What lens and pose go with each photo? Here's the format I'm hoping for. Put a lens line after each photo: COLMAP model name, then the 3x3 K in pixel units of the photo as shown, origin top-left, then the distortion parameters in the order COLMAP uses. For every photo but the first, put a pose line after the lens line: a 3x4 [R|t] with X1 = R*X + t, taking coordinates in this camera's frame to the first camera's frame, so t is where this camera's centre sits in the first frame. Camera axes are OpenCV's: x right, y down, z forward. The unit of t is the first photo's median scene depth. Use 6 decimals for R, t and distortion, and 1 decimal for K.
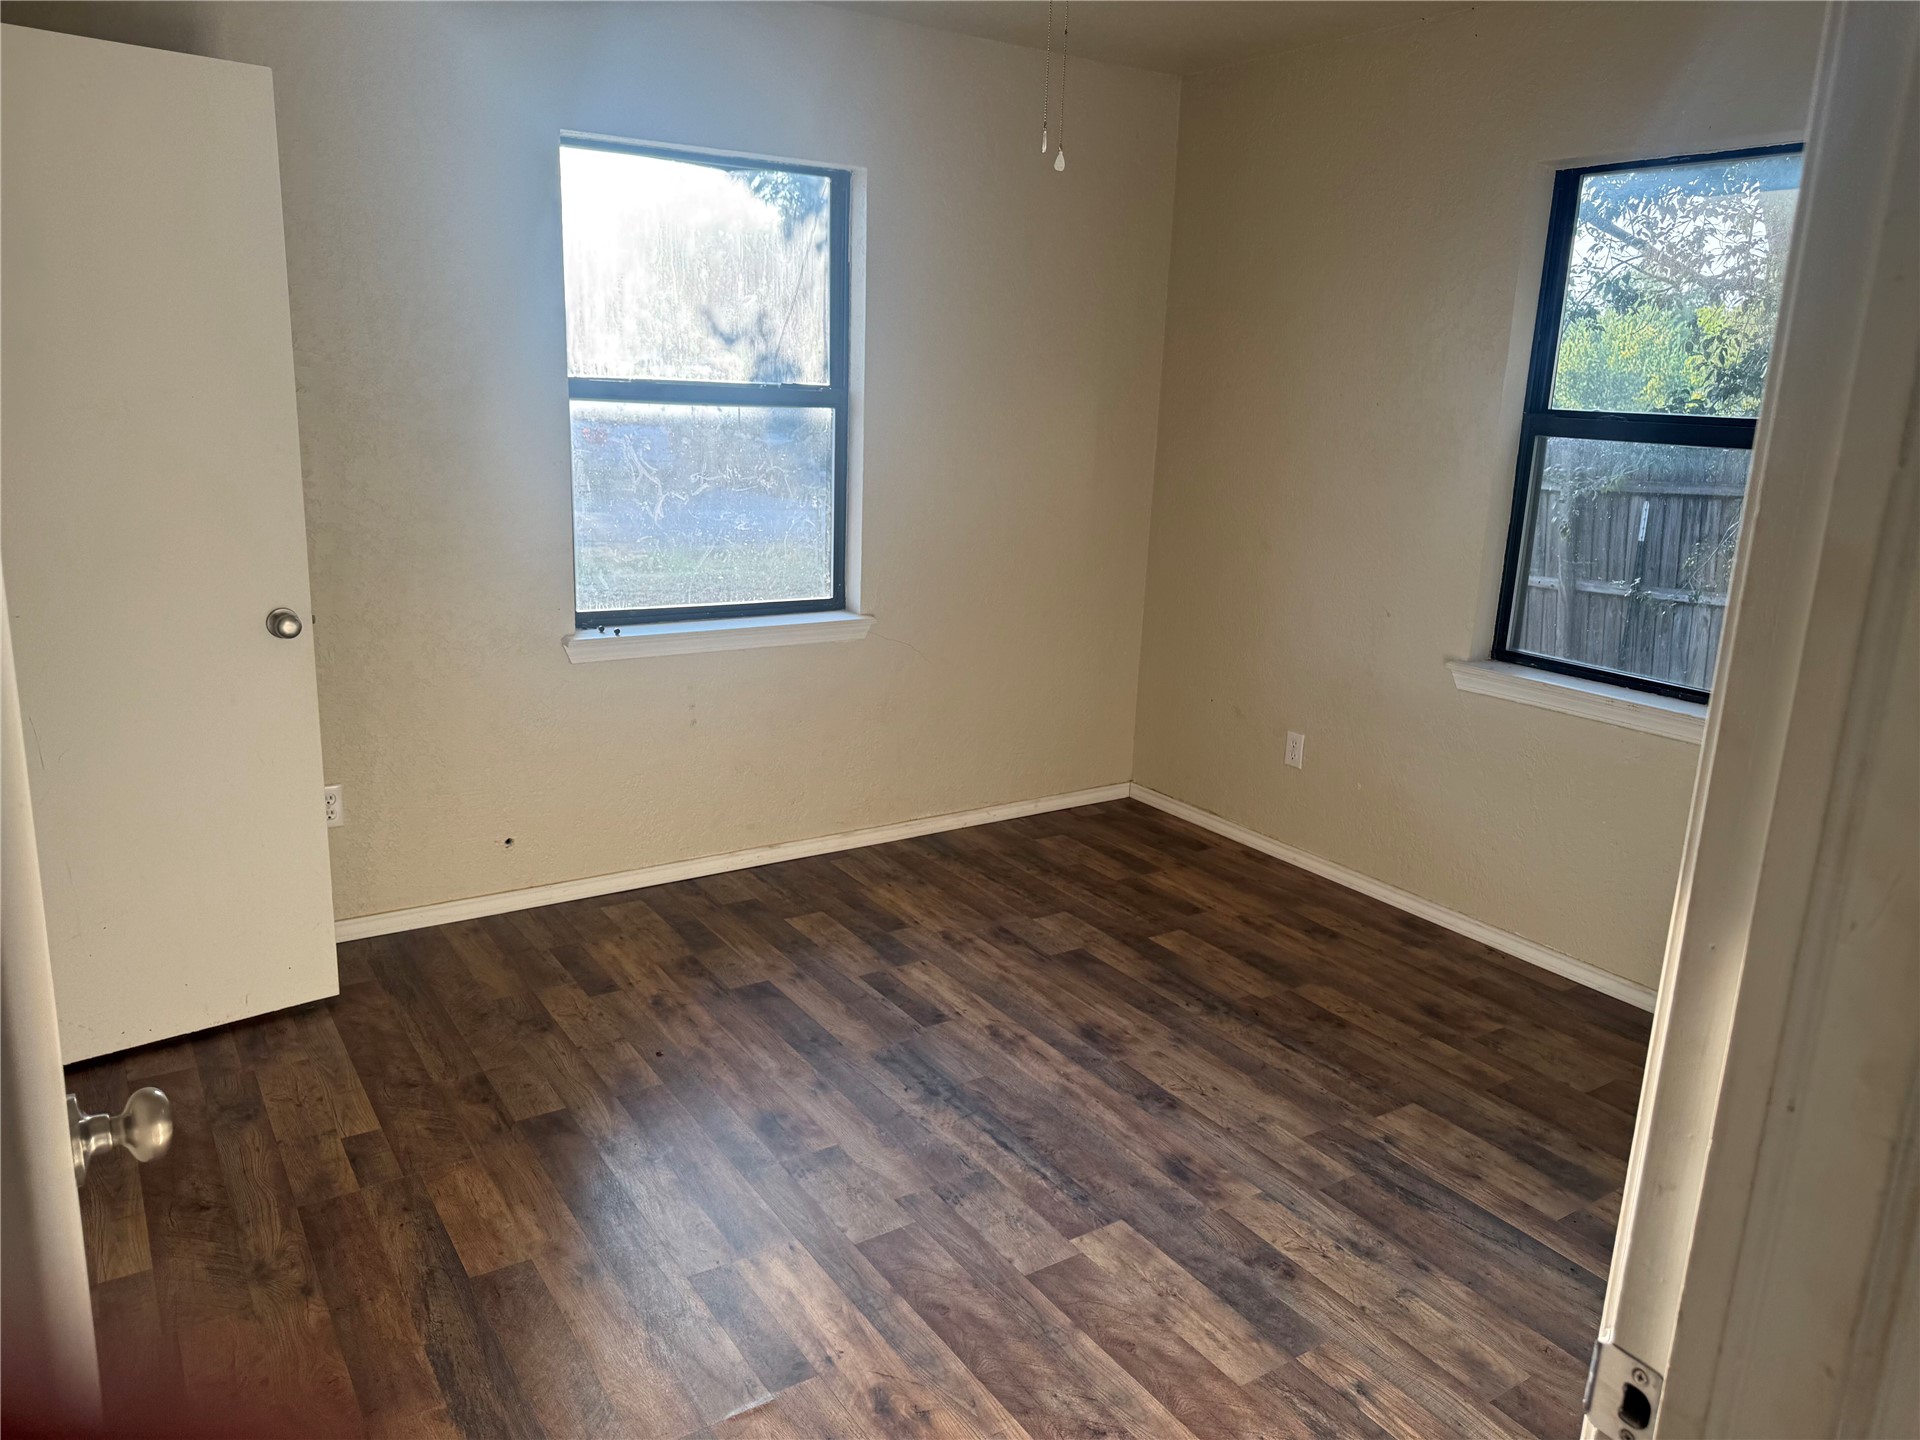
lens RADIAL K [[1385.3, 0, 960.0], [0, 1385.3, 720.0], [0, 0, 1]] dist [0.003235, 0.001375]
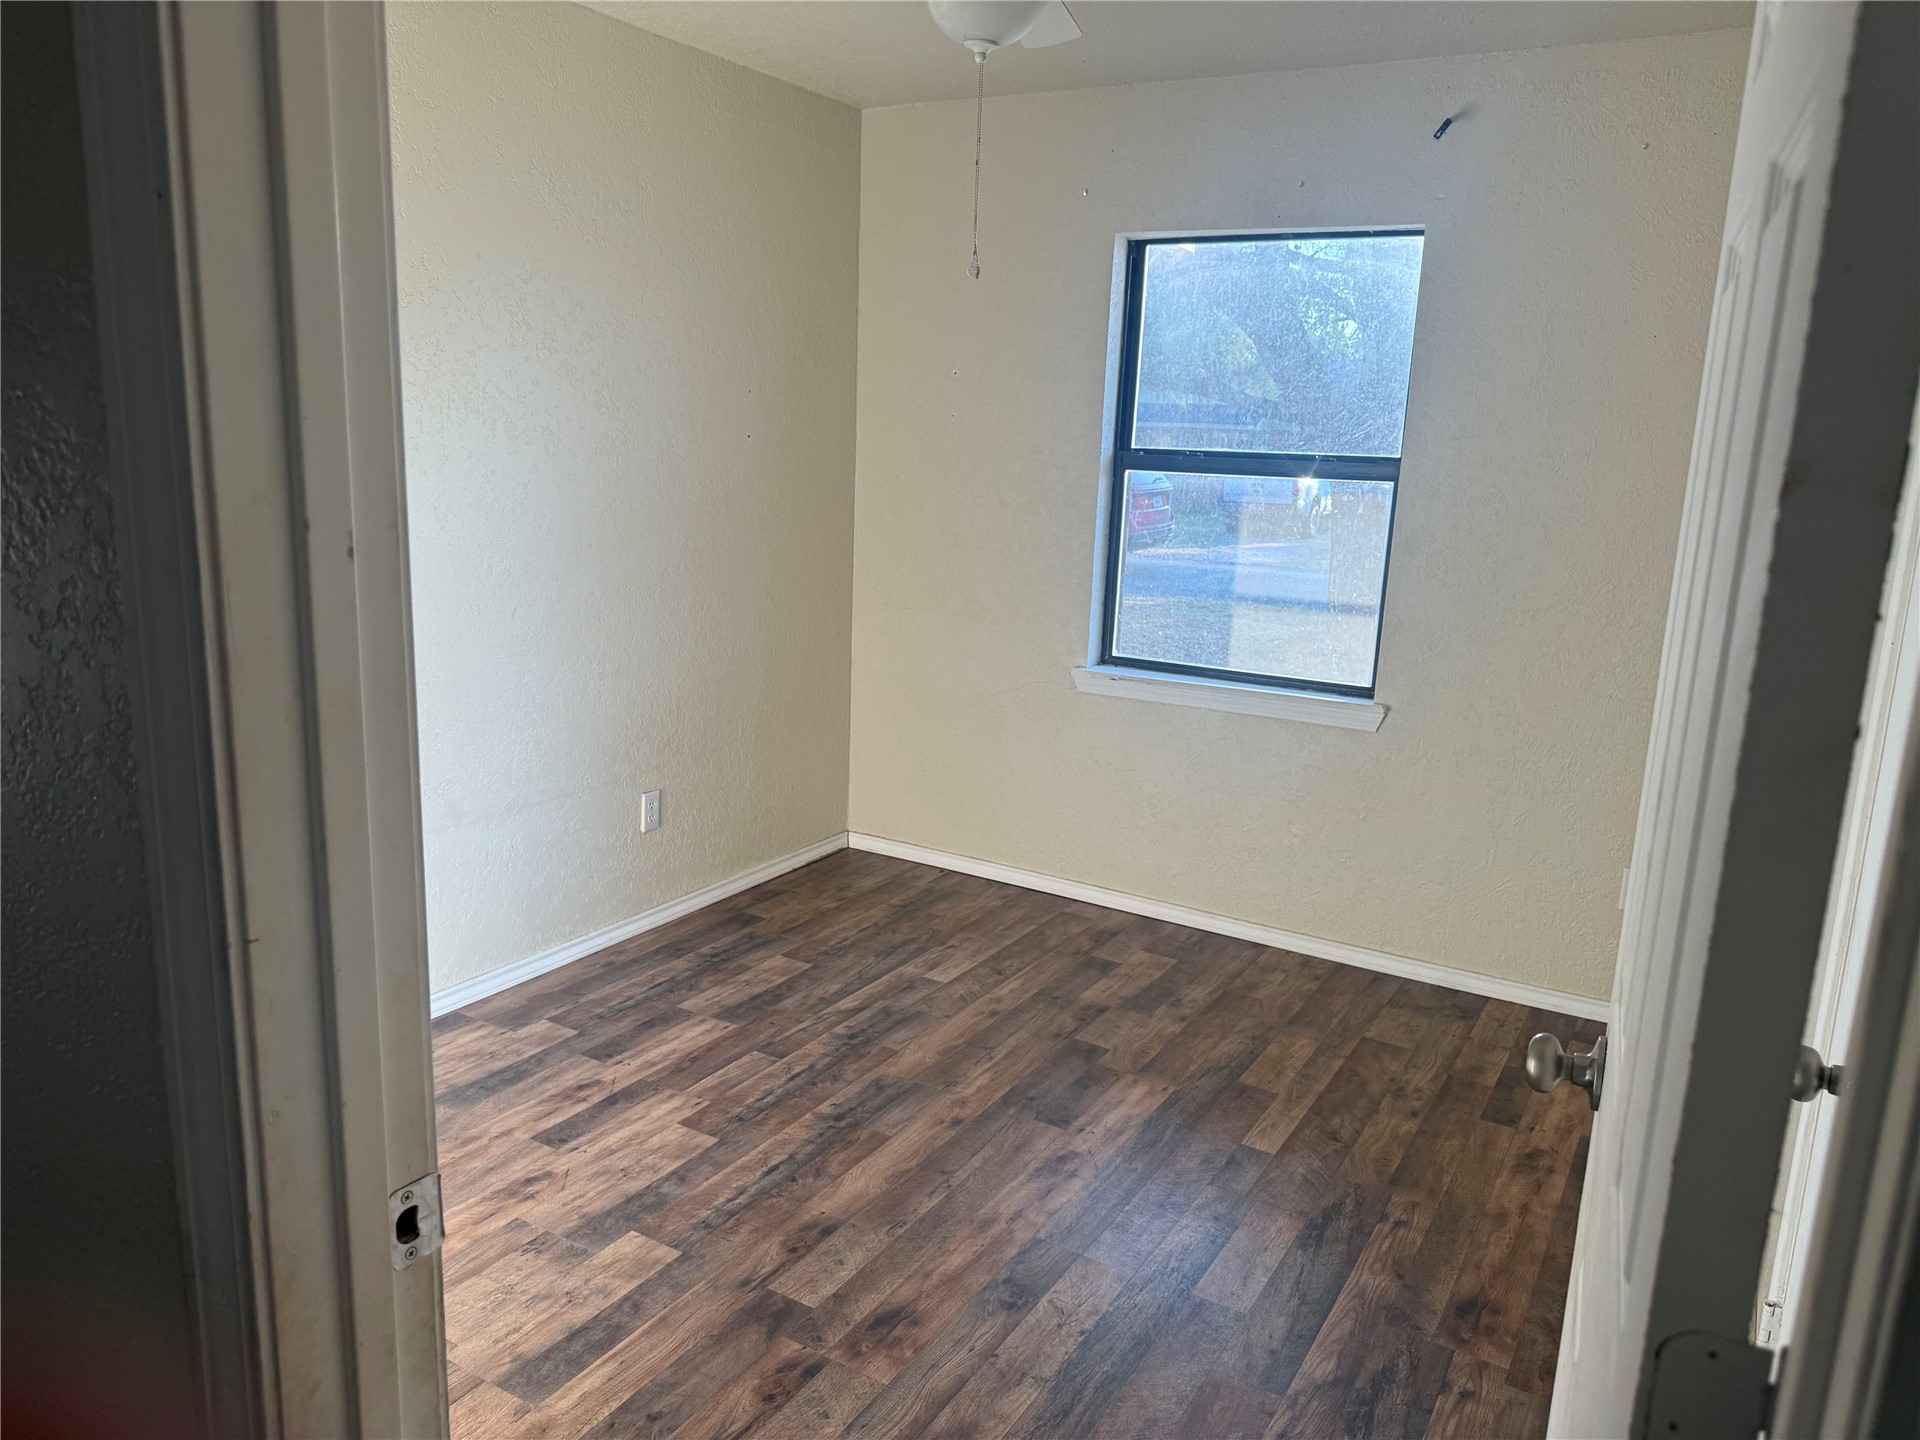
lens RADIAL K [[1385.3, 0, 960.0], [0, 1385.3, 720.0], [0, 0, 1]] dist [0.003235, 0.001375]
pose [[0.442312, 0.156481, -0.883105, 0.363971], [-0.233380, 0.970821, 0.055133, -0.001553], [0.865964, 0.181713, 0.465925, 0.069079]]
